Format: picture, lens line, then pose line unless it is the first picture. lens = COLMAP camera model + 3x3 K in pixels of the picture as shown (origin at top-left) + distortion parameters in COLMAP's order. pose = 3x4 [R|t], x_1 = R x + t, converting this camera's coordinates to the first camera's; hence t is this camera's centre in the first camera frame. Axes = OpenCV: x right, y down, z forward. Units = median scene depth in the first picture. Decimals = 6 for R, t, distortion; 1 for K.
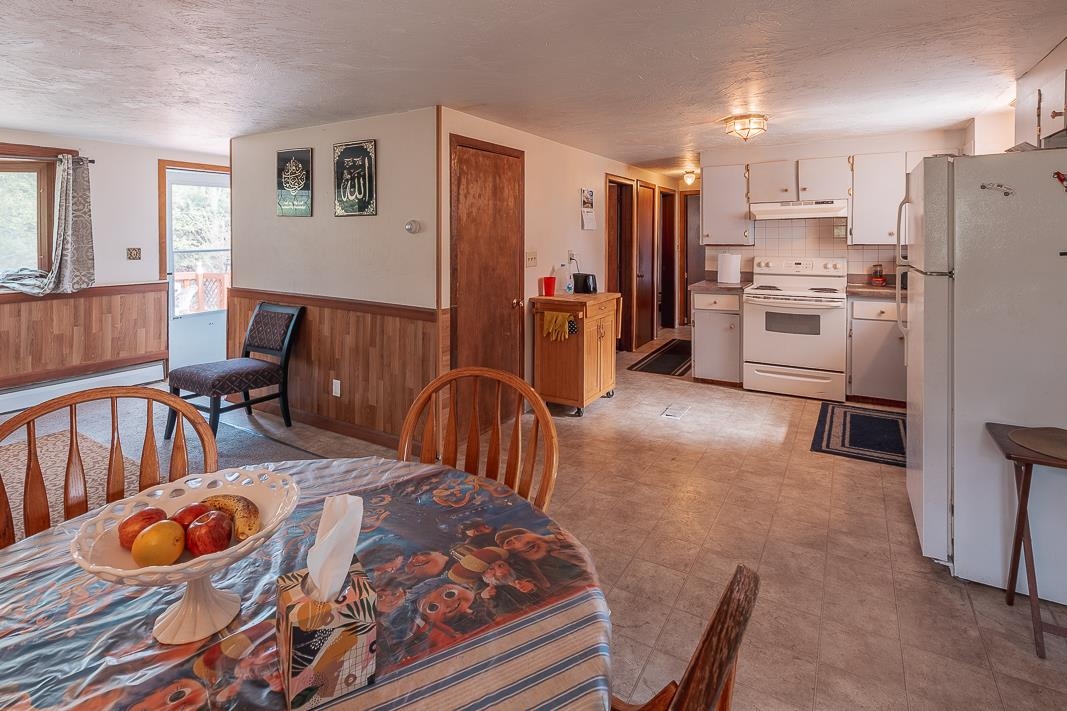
lens RADIAL K [[520.1, 0, 539.8], [0, 520.1, 291.4], [0, 0, 1]] dist [0.004056, 0.001101]
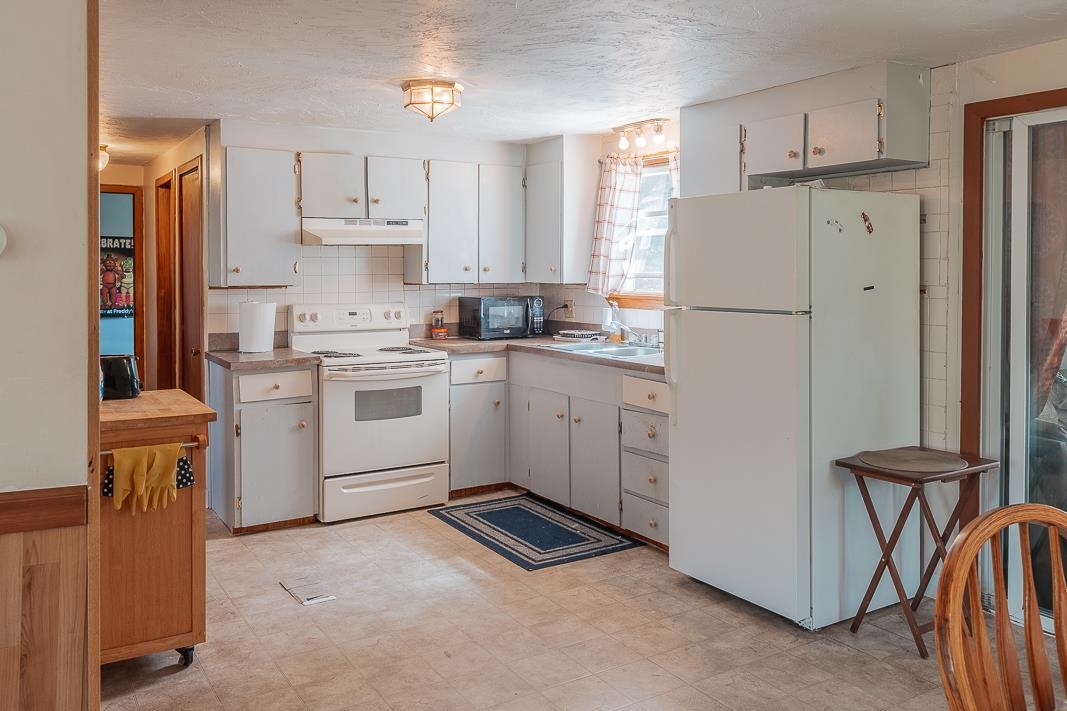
lens RADIAL K [[843.9, 0, 532.3], [0, 843.9, 342.5], [0, 0, 1]] dist [-0.002858, 0.000117]
pose [[0.466907, -0.070145, 0.881520, -0.356783], [0.089596, 0.995472, 0.031757, -0.032279], [-0.879756, 0.064153, 0.471077, 0.323371]]
